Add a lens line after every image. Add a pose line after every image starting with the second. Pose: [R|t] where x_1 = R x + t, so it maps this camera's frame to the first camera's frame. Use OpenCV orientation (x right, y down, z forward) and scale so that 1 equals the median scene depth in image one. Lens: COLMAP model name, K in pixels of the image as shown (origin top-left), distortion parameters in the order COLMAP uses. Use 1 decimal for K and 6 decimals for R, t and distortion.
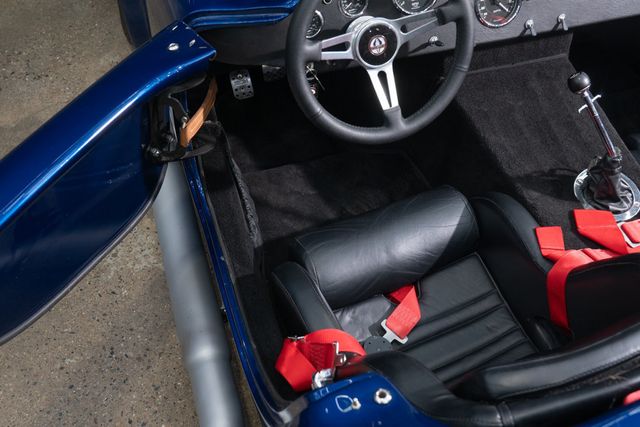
lens RADIAL K [[677.2, 0, 325.3], [0, 677.2, 211.3], [0, 0, 1]] dist [-0.096799, 0.000000]
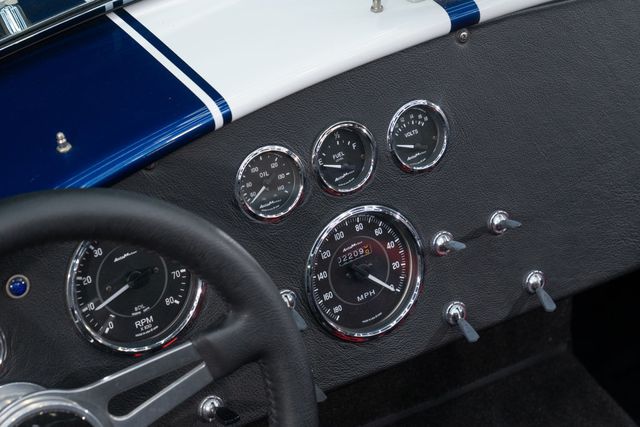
lens RADIAL K [[1518.2, 0, 315.8], [0, 1518.2, 217.2], [0, 0, 1]] dist [0.187434, 0.000000]
pose [[0.974094, -0.140043, 0.177561, 0.085548], [0.181255, 0.953015, -0.242713, -0.143953], [-0.135228, 0.268610, 0.953710, 0.172096]]
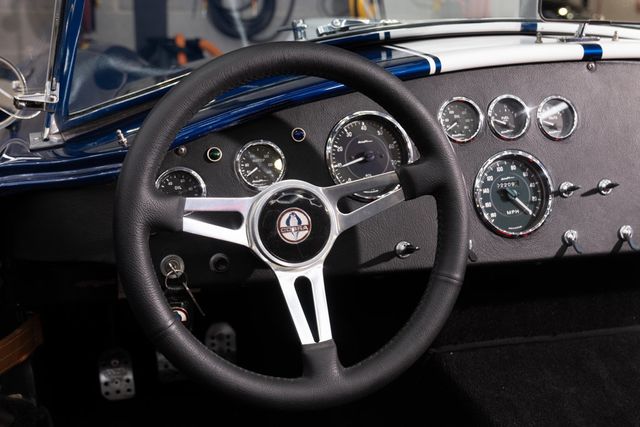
lens RADIAL K [[825.8, 0, 319.7], [0, 825.8, 208.6], [0, 0, 1]] dist [-0.049564, 0.000000]
pose [[0.998751, 0.030023, -0.039927, 0.119470], [-0.046653, 0.846324, -0.530622, 0.099458], [0.017860, 0.531822, 0.846668, 0.388583]]
